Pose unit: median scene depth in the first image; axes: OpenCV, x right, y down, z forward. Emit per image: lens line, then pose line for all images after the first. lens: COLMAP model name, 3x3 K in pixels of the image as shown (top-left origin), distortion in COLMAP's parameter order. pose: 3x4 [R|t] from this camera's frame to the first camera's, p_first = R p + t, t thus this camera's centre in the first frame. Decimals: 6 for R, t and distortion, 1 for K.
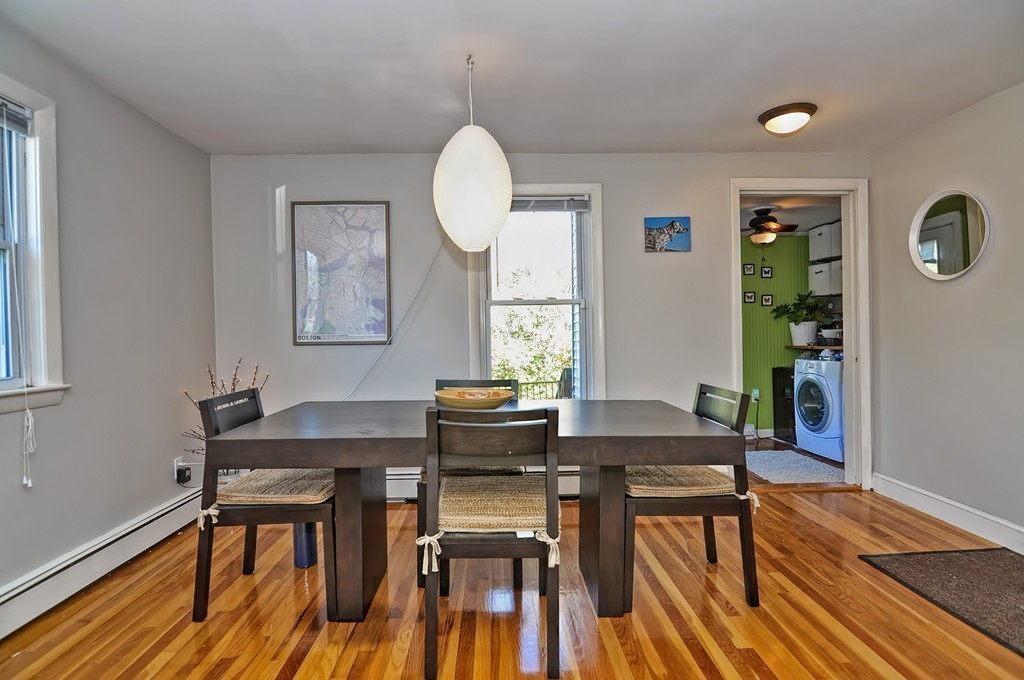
lens RADIAL K [[535.9, 0, 509.1], [0, 535.9, 337.7], [0, 0, 1]] dist [-0.017000, -0.002081]
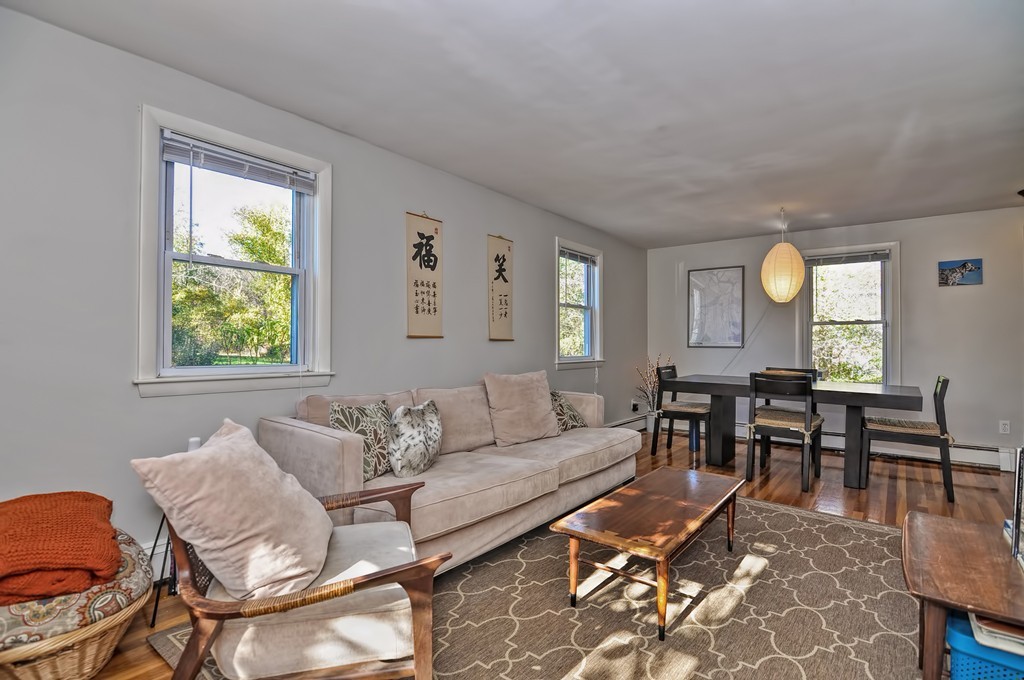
lens RADIAL K [[496.9, 0, 508.4], [0, 496.9, 339.7], [0, 0, 1]] dist [-0.001207, -0.011369]
pose [[0.767401, 0.014341, -0.641007, 0.227373], [-0.018684, 0.999825, 0.000001, 0.000165], [0.640895, 0.011976, 0.767535, -0.734709]]
